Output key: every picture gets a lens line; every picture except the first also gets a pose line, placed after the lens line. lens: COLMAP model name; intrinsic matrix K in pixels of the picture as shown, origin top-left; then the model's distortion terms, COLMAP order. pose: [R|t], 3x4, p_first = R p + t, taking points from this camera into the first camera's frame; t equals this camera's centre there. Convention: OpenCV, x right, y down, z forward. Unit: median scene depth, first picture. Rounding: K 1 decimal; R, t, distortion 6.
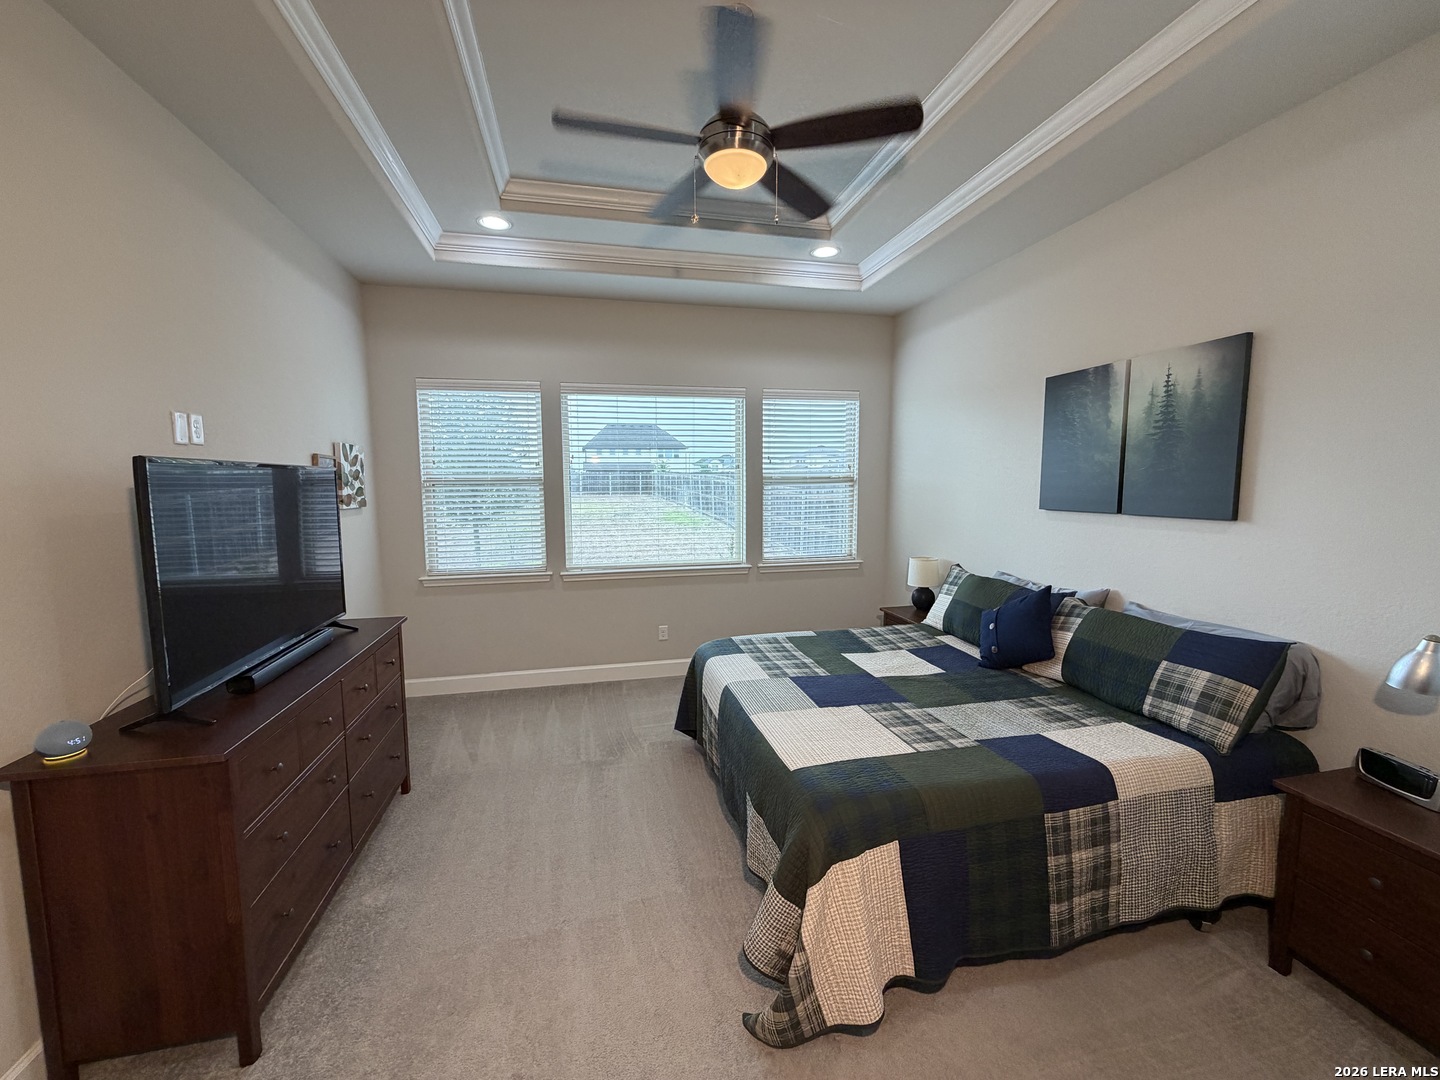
lens RADIAL K [[574.7, 0, 718.4], [0, 574.7, 538.5], [0, 0, 1]] dist [-0.000444, 0.000820]
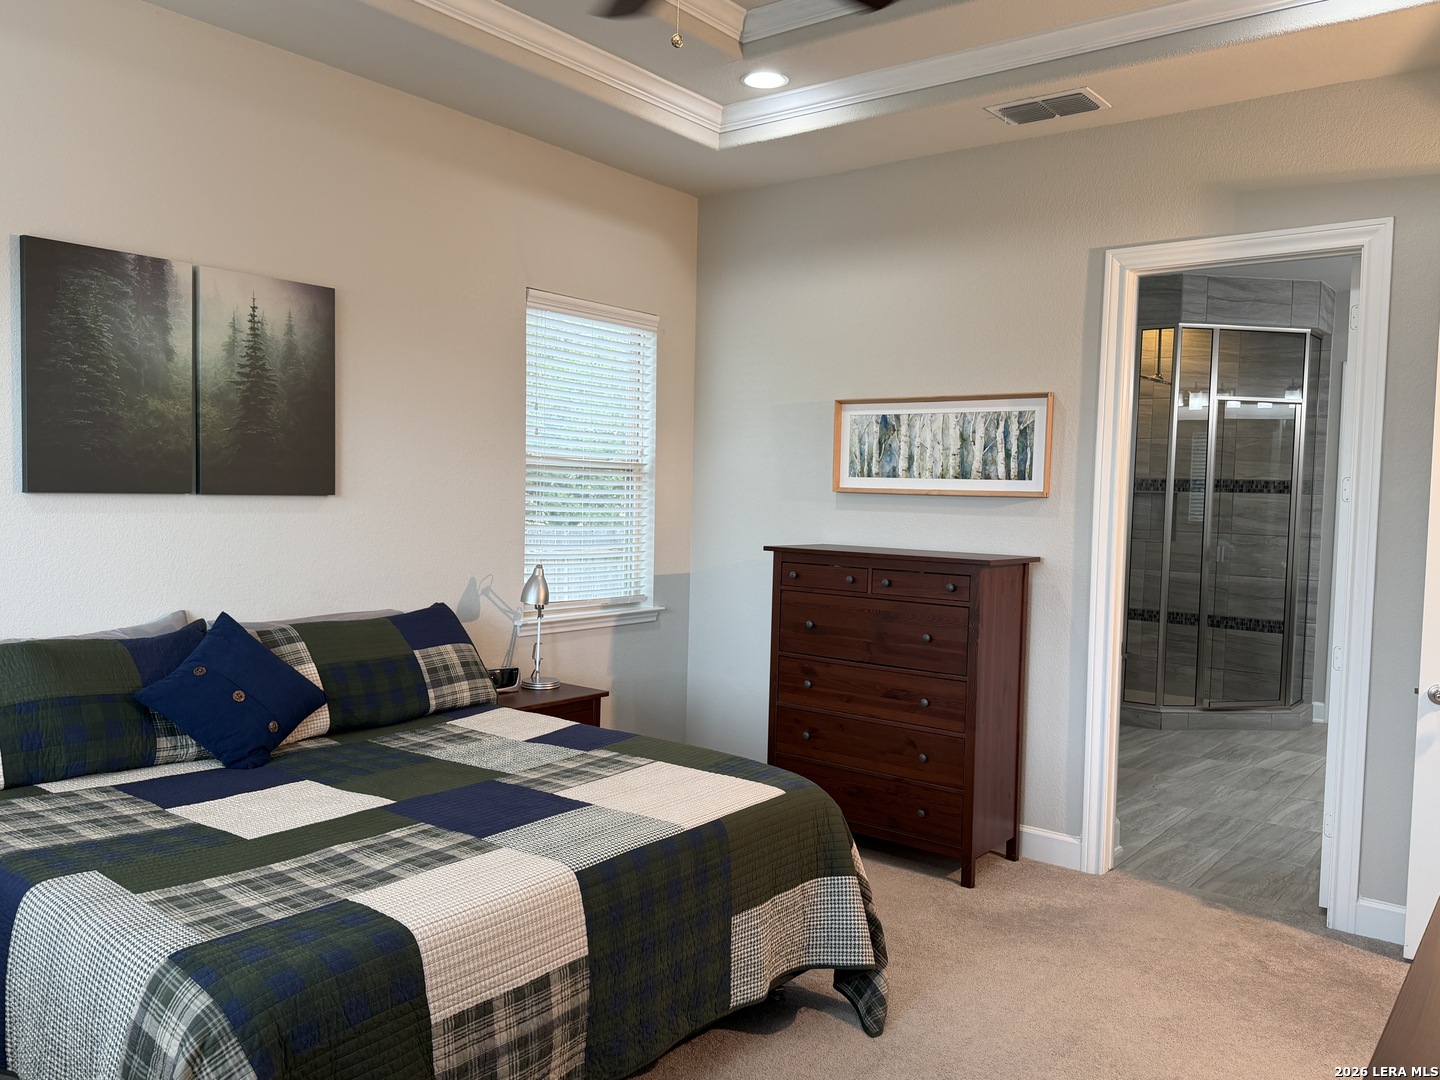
lens RADIAL K [[1123.0, 0, 719.7], [0, 1123.0, 565.0], [0, 0, 1]] dist [-0.010084, -0.008442]
pose [[-0.633672, -0.060120, 0.771262, -0.745008], [0.059644, 0.990211, 0.126190, -0.096010], [-0.771299, 0.125964, -0.623884, 1.455081]]
